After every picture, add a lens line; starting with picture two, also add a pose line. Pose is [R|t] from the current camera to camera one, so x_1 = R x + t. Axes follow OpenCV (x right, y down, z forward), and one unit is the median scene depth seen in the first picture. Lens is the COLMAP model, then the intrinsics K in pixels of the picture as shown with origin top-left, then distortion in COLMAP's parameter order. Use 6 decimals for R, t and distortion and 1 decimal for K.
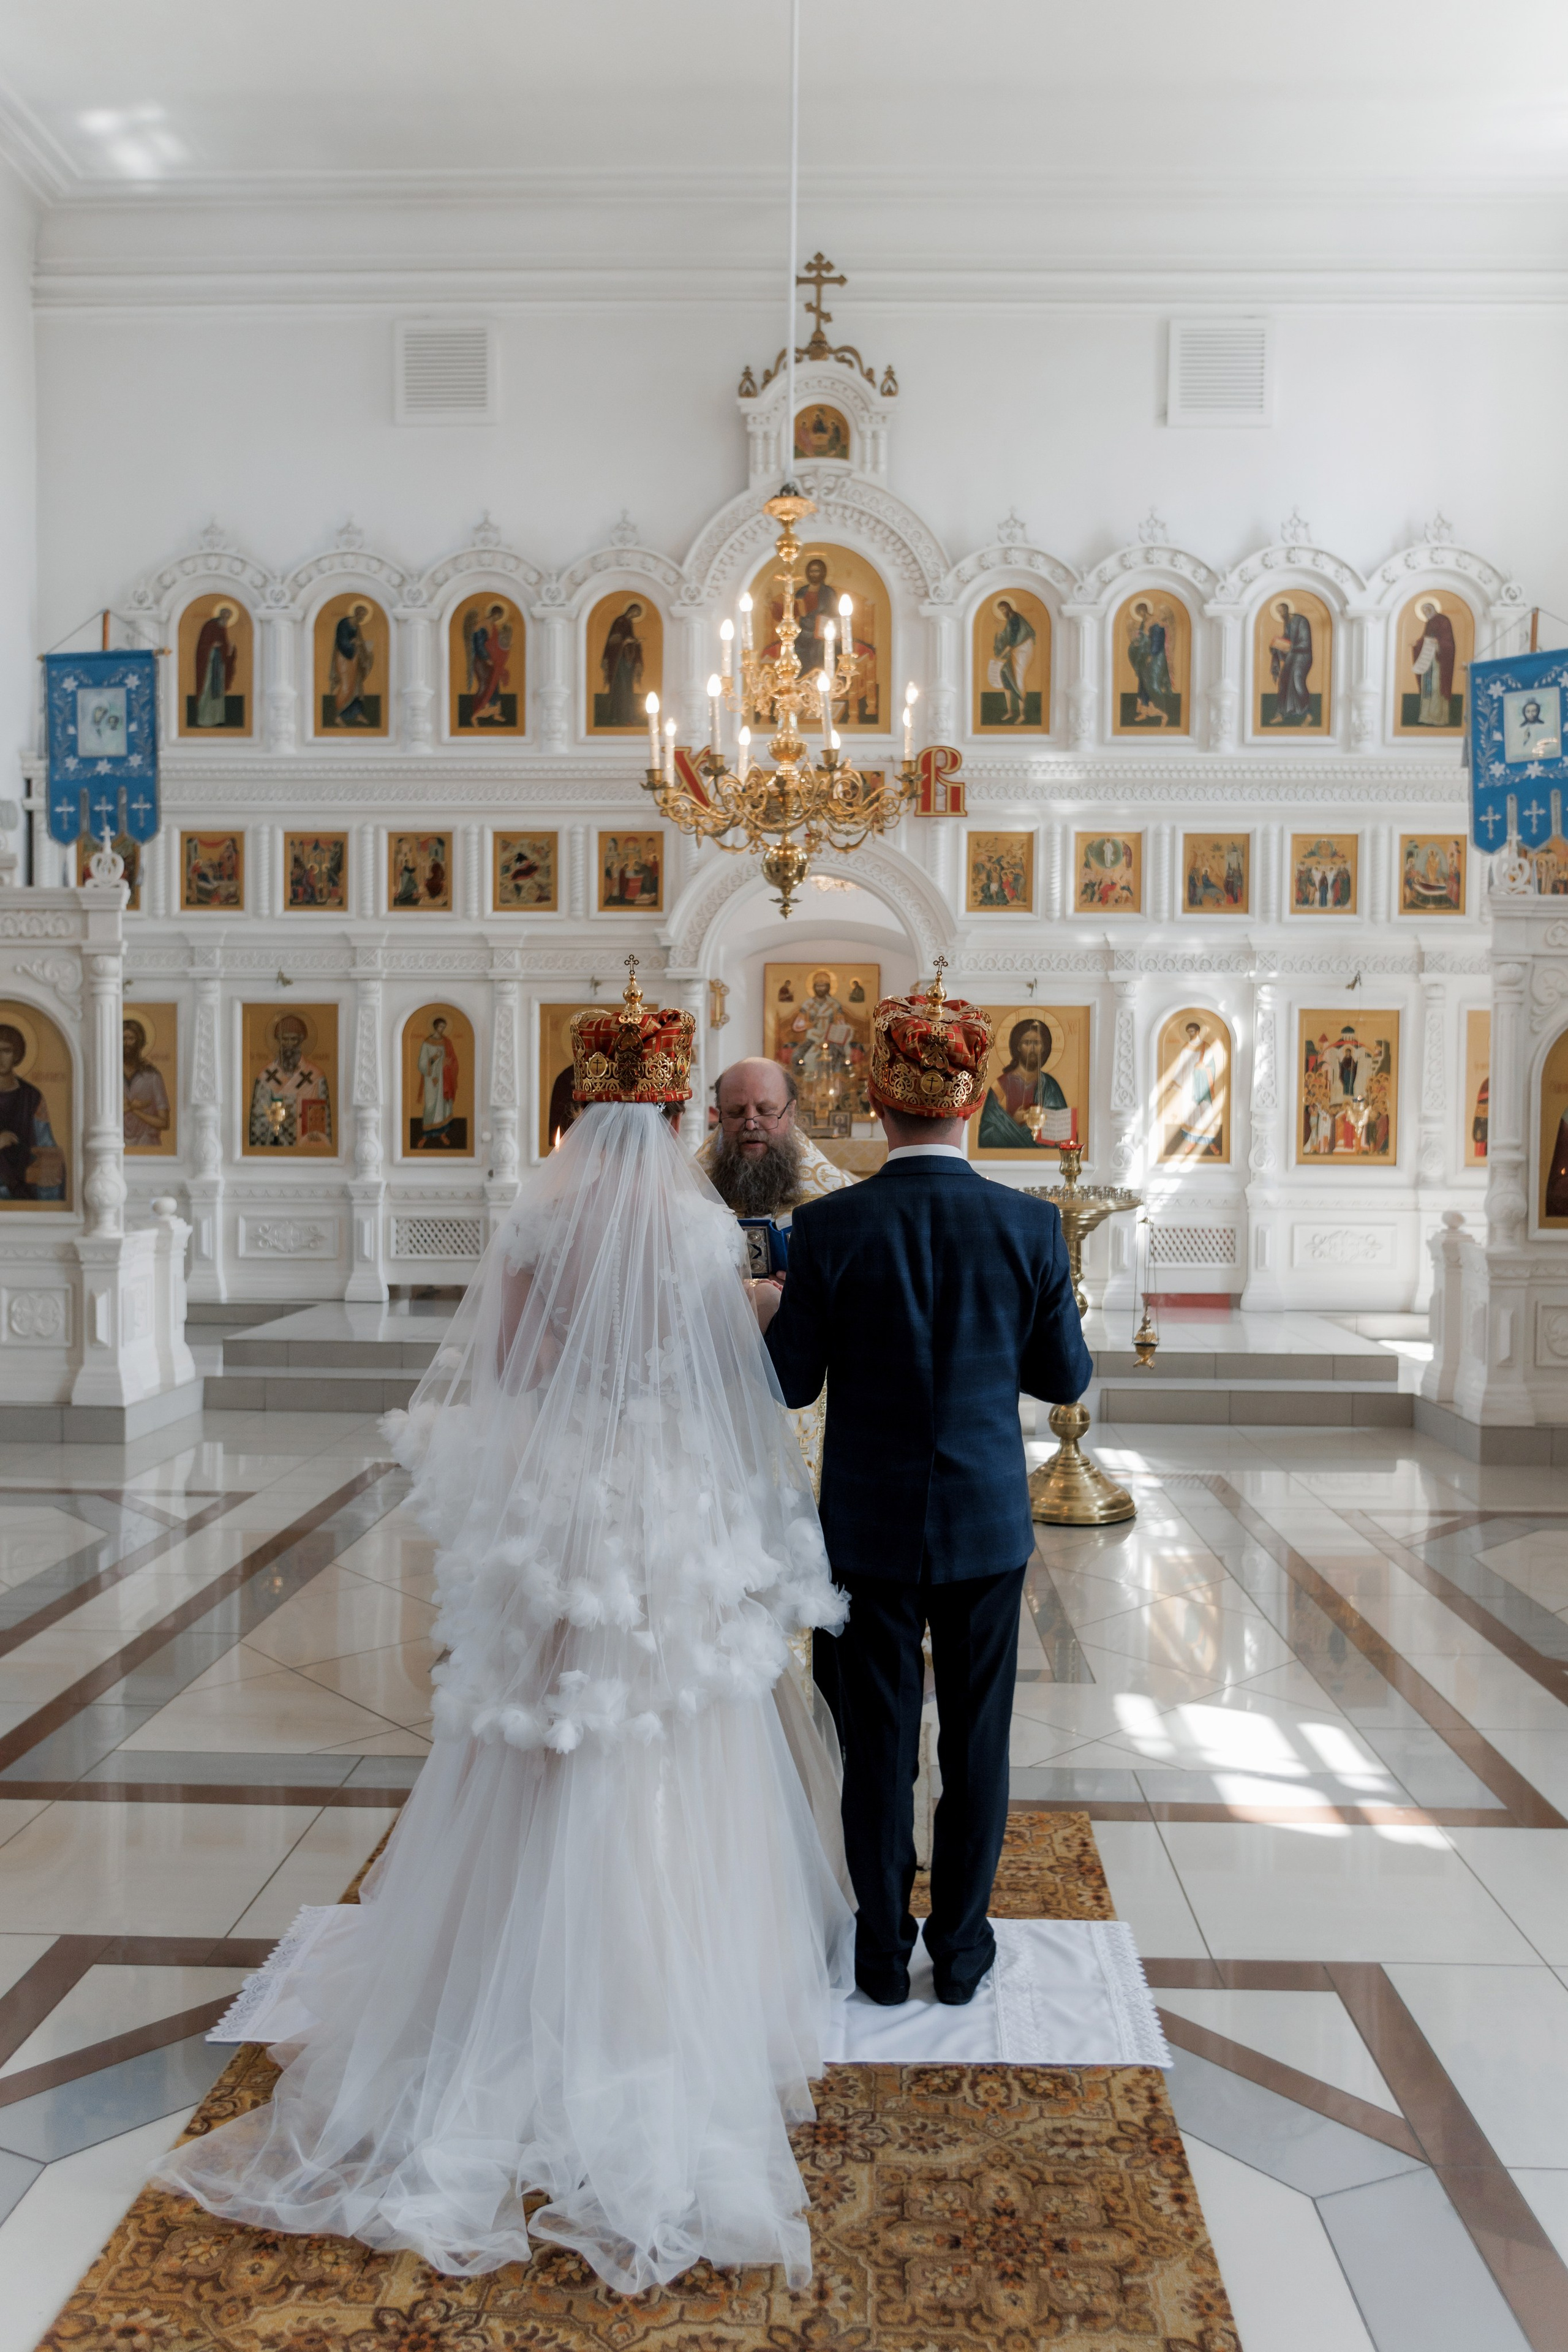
lens RADIAL K [[1724.3, 0, 794.1], [0, 1724.3, 1171.9], [0, 0, 1]] dist [-0.014426, 0.013524]
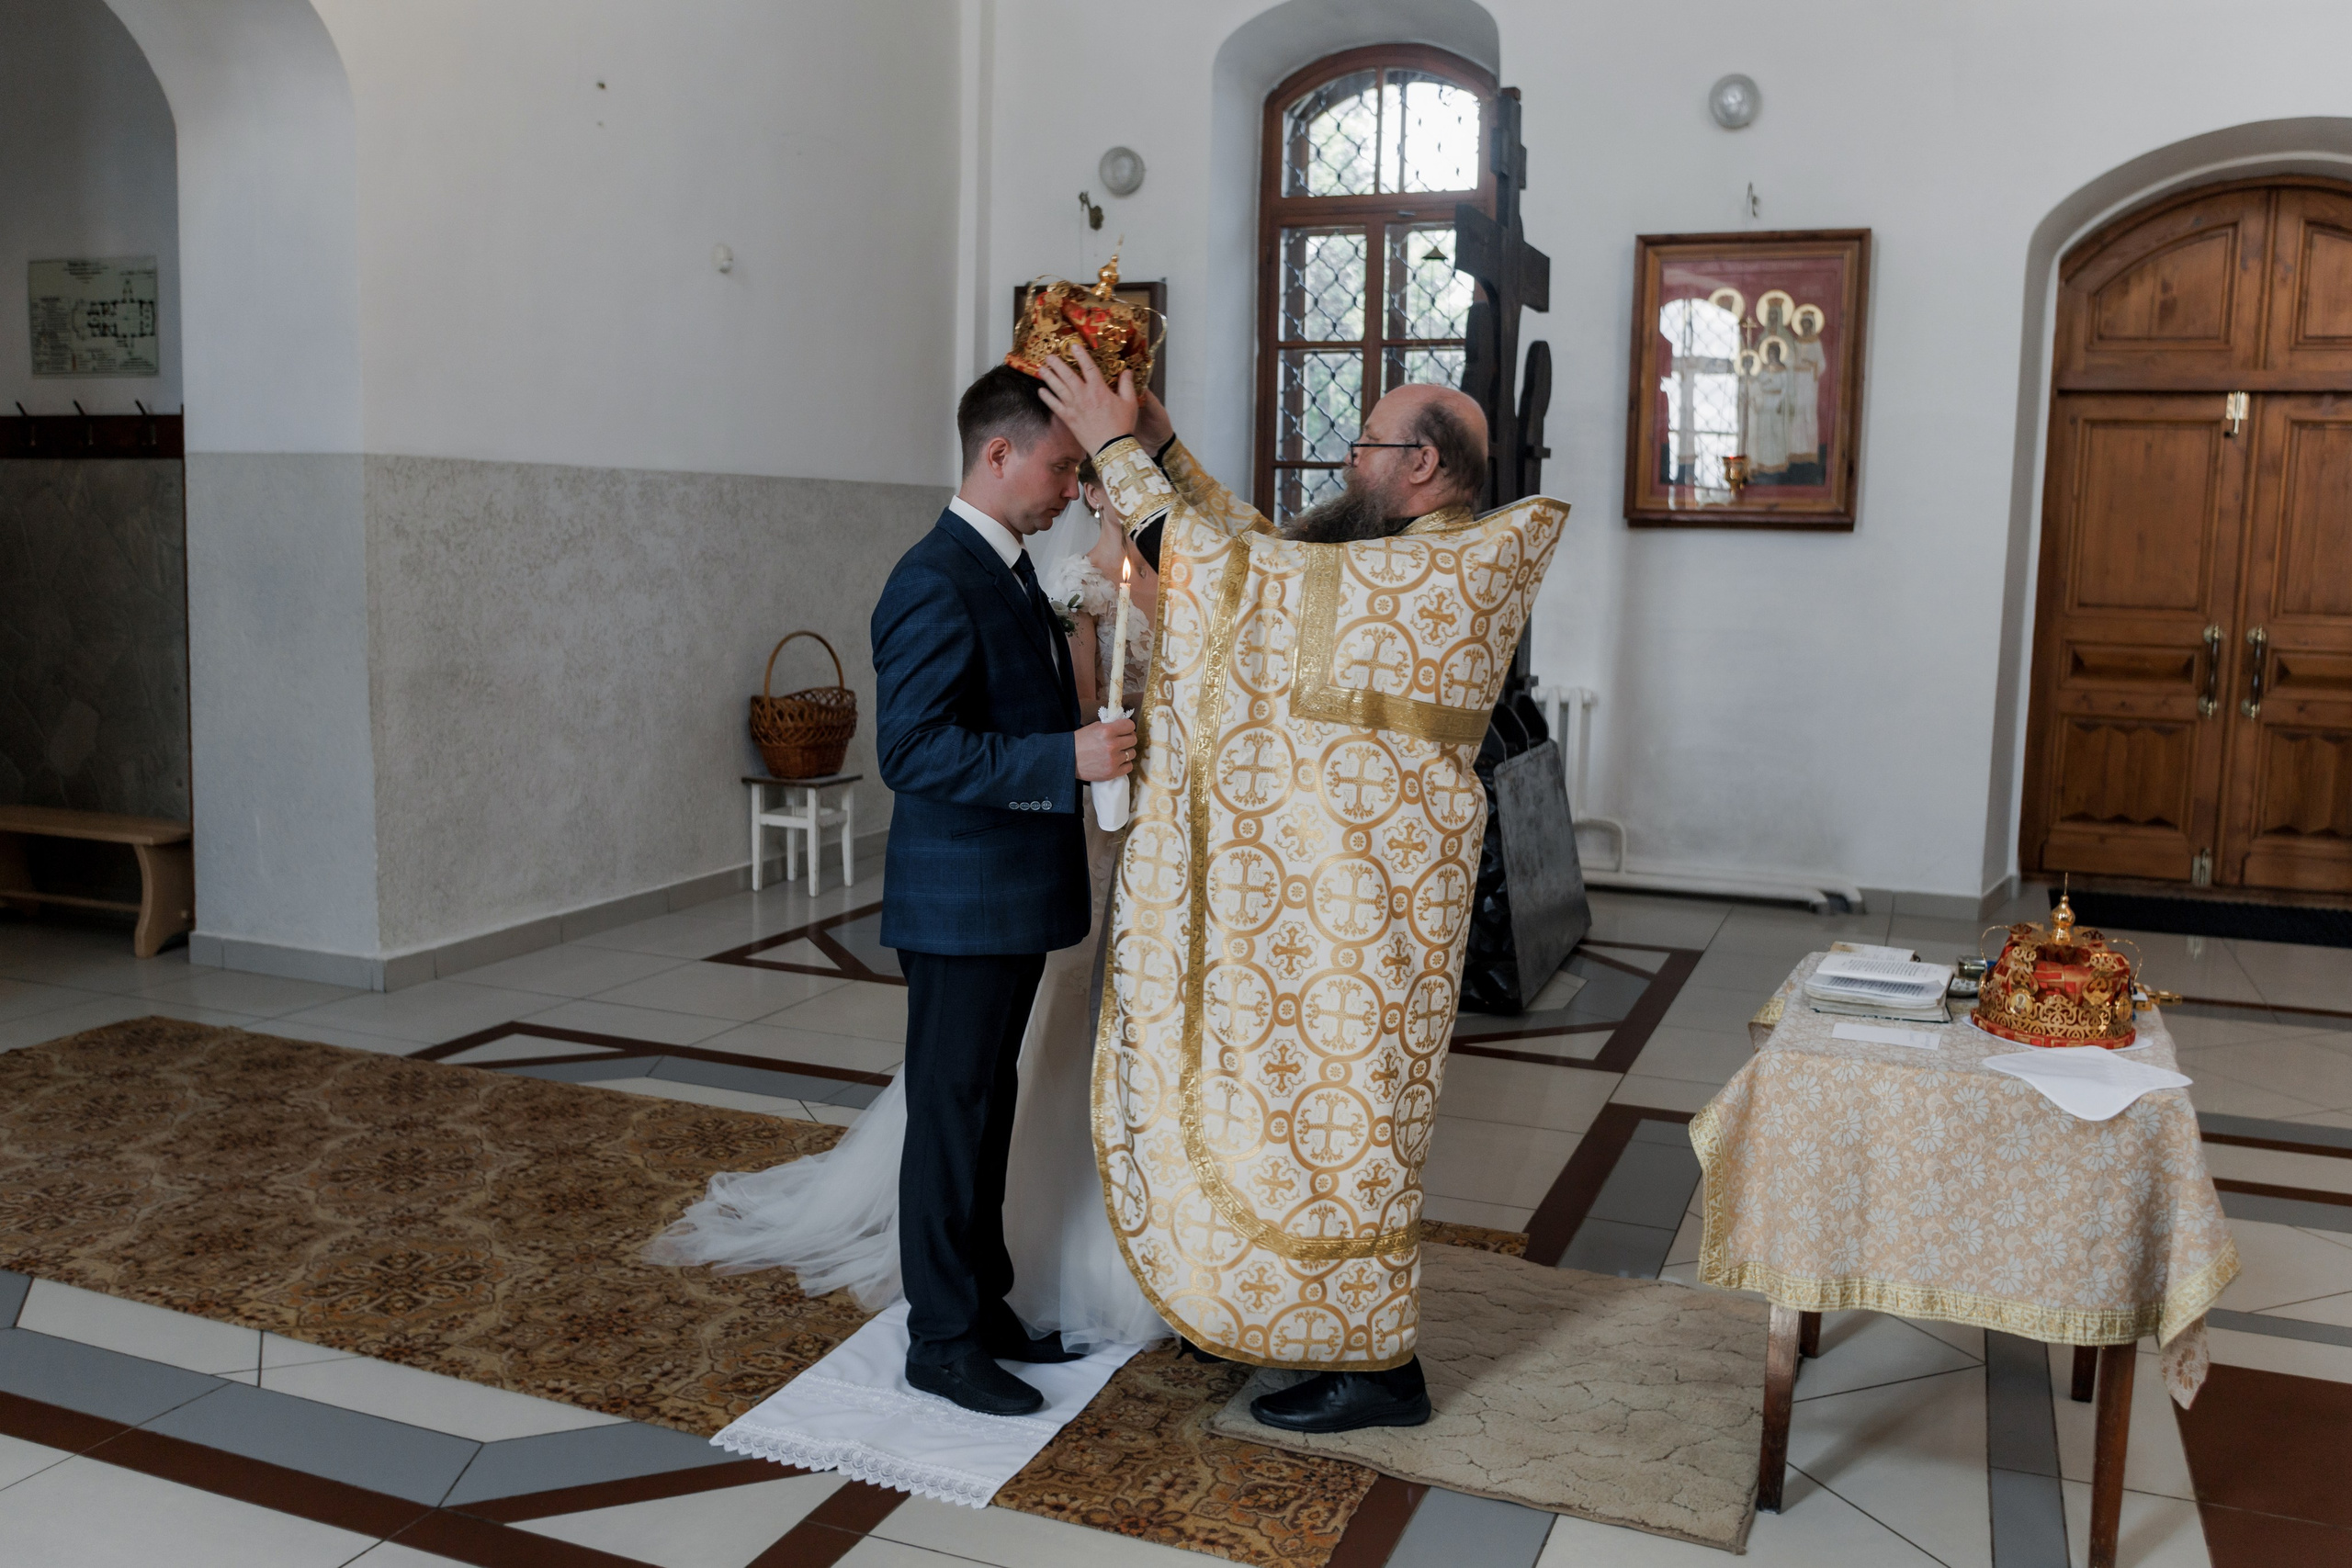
lens RADIAL K [[1965.0, 0, 1184.6], [0, 1965.0, 767.3], [0, 0, 1]] dist [-0.035142, 0.017363]
pose [[-0.333322, 0.095781, -0.937935, 0.295005], [-0.060678, 0.990584, 0.122722, -0.003252], [0.940858, 0.097818, -0.324372, 0.409983]]
